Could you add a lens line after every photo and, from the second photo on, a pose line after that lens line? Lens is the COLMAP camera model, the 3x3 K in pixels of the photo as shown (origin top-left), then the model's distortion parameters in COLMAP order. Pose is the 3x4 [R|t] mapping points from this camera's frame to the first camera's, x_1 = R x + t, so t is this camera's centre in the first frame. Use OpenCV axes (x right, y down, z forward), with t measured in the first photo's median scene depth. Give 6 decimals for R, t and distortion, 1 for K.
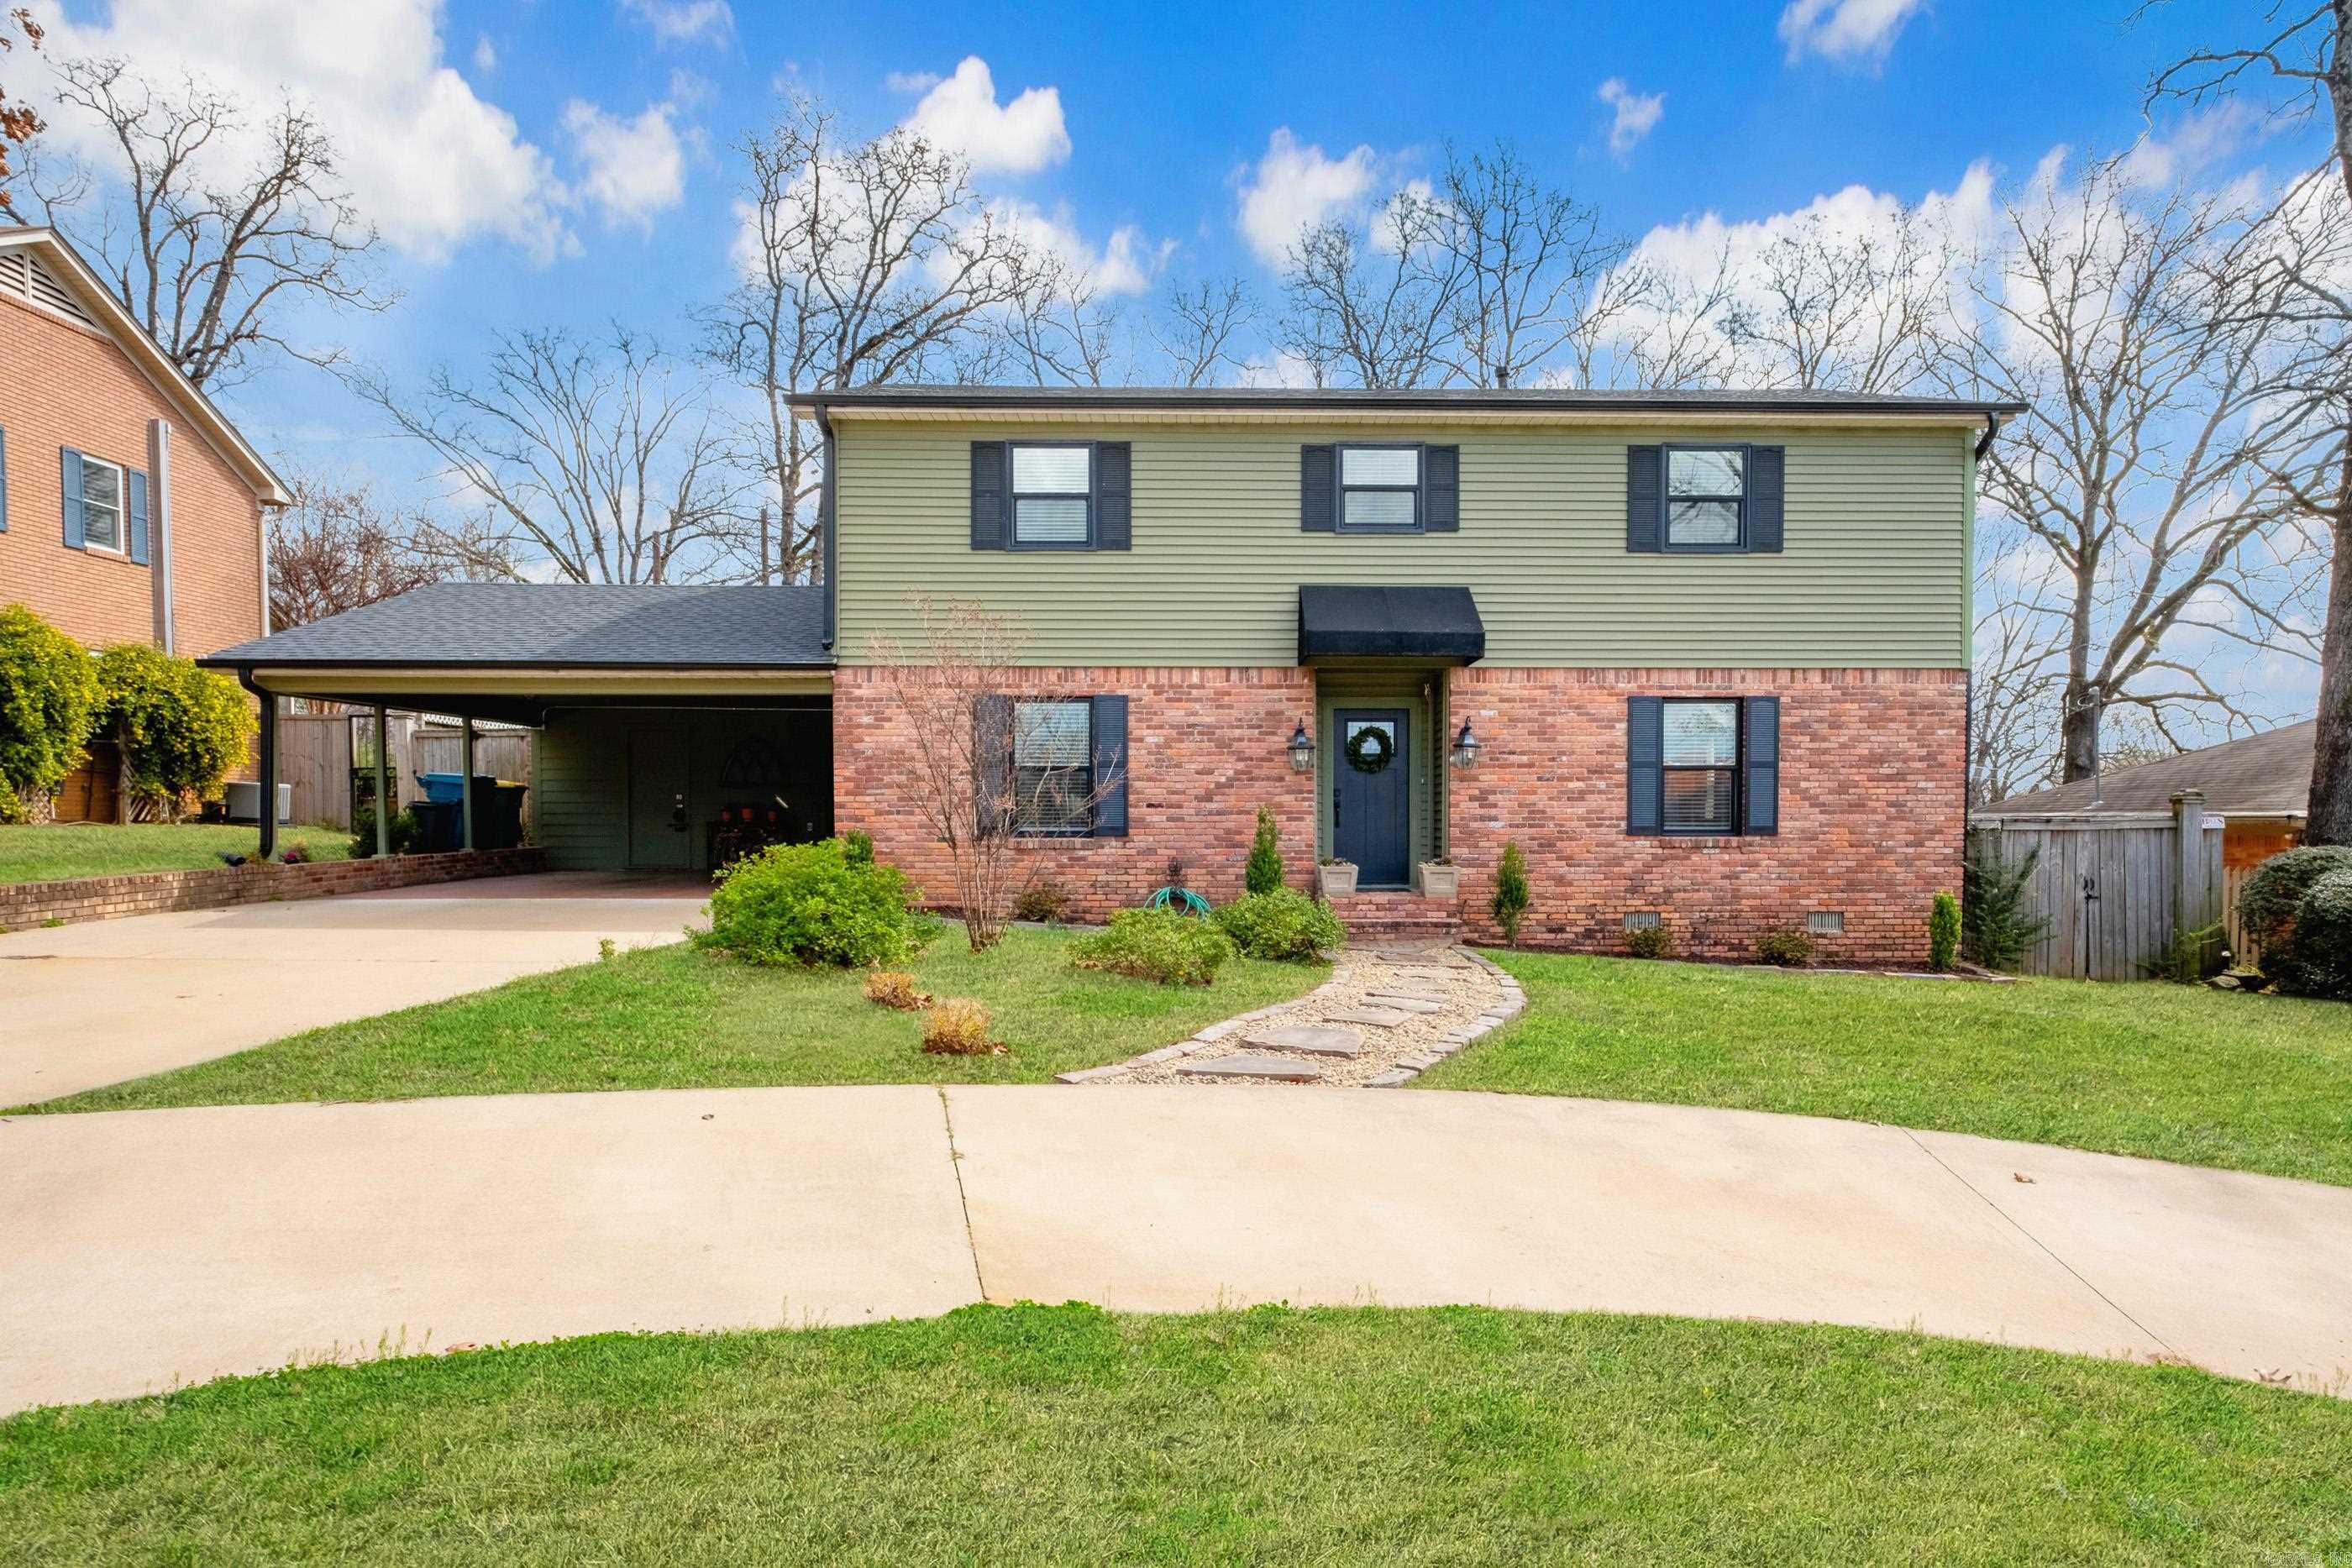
lens RADIAL K [[1349.7, 0, 1176.8], [0, 1349.7, 807.5], [0, 0, 1]] dist [0.004654, 0.001002]
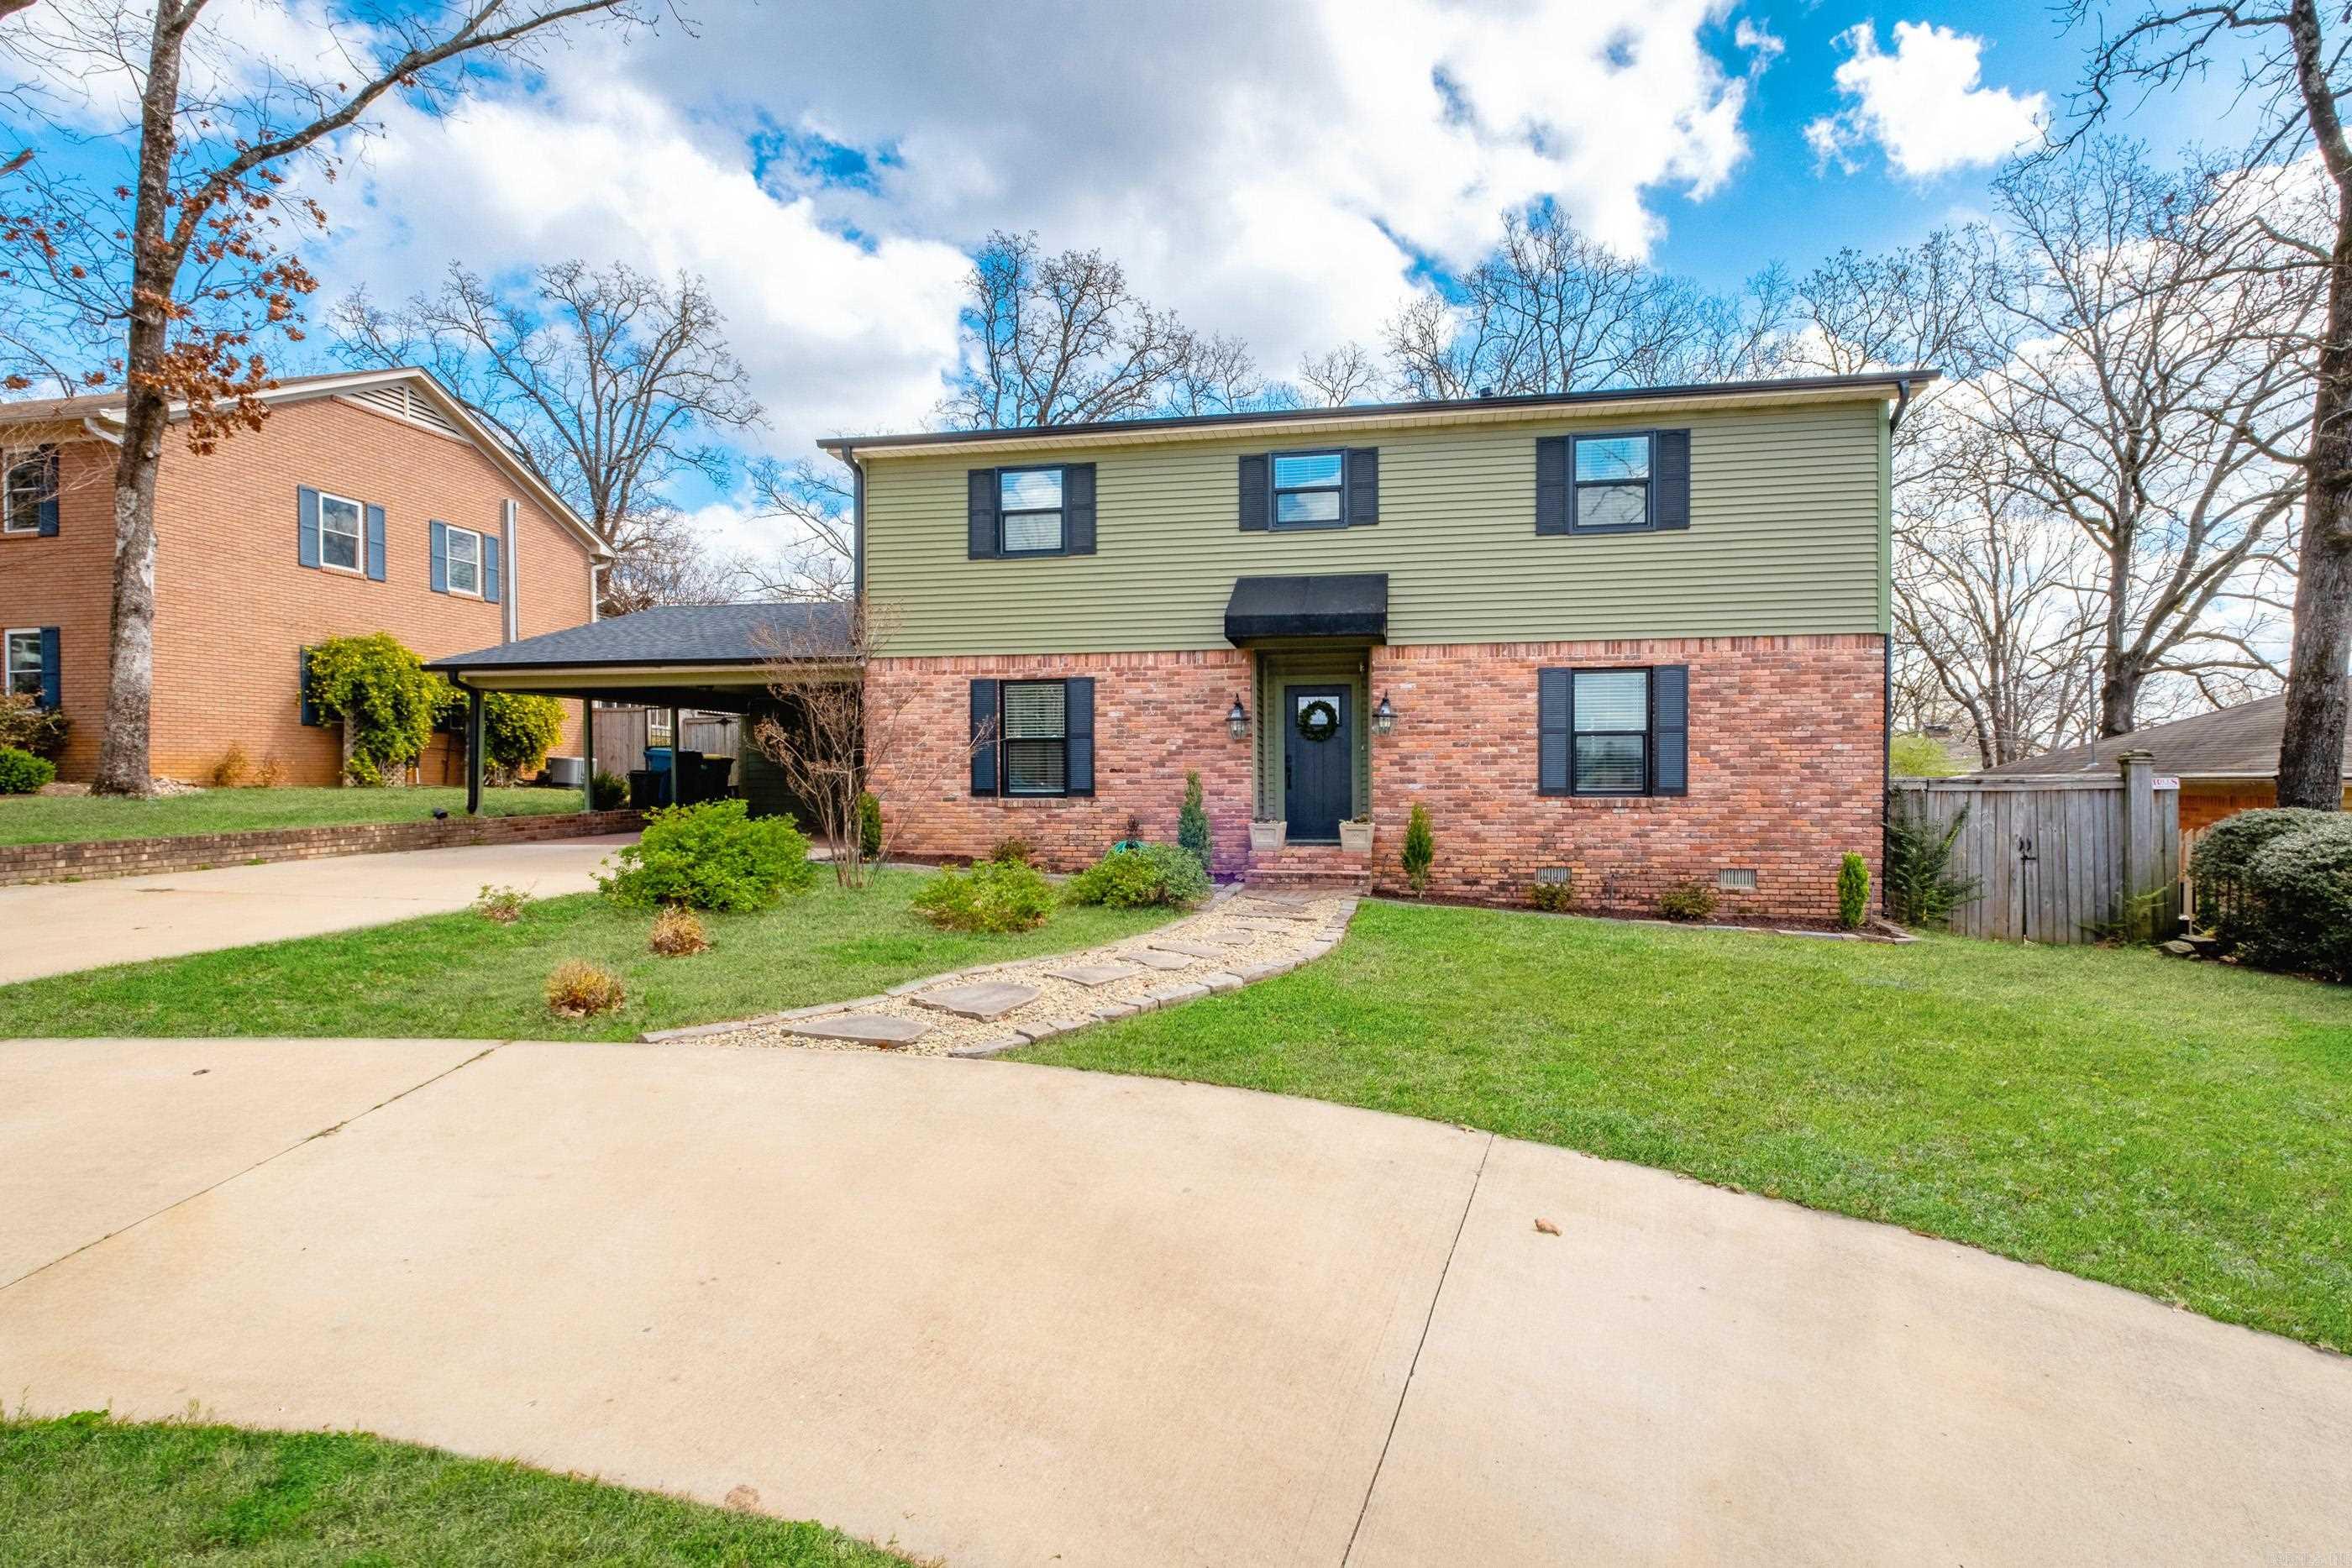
lens RADIAL K [[1024.2, 0, 1174.8], [0, 1024.2, 762.5], [0, 0, 1]] dist [0.006957, -0.004488]
pose [[0.982567, -0.005822, -0.185817, 0.198929], [0.003837, 0.999932, -0.011038, 0.001591], [0.185869, 0.010133, 0.982522, 0.136030]]
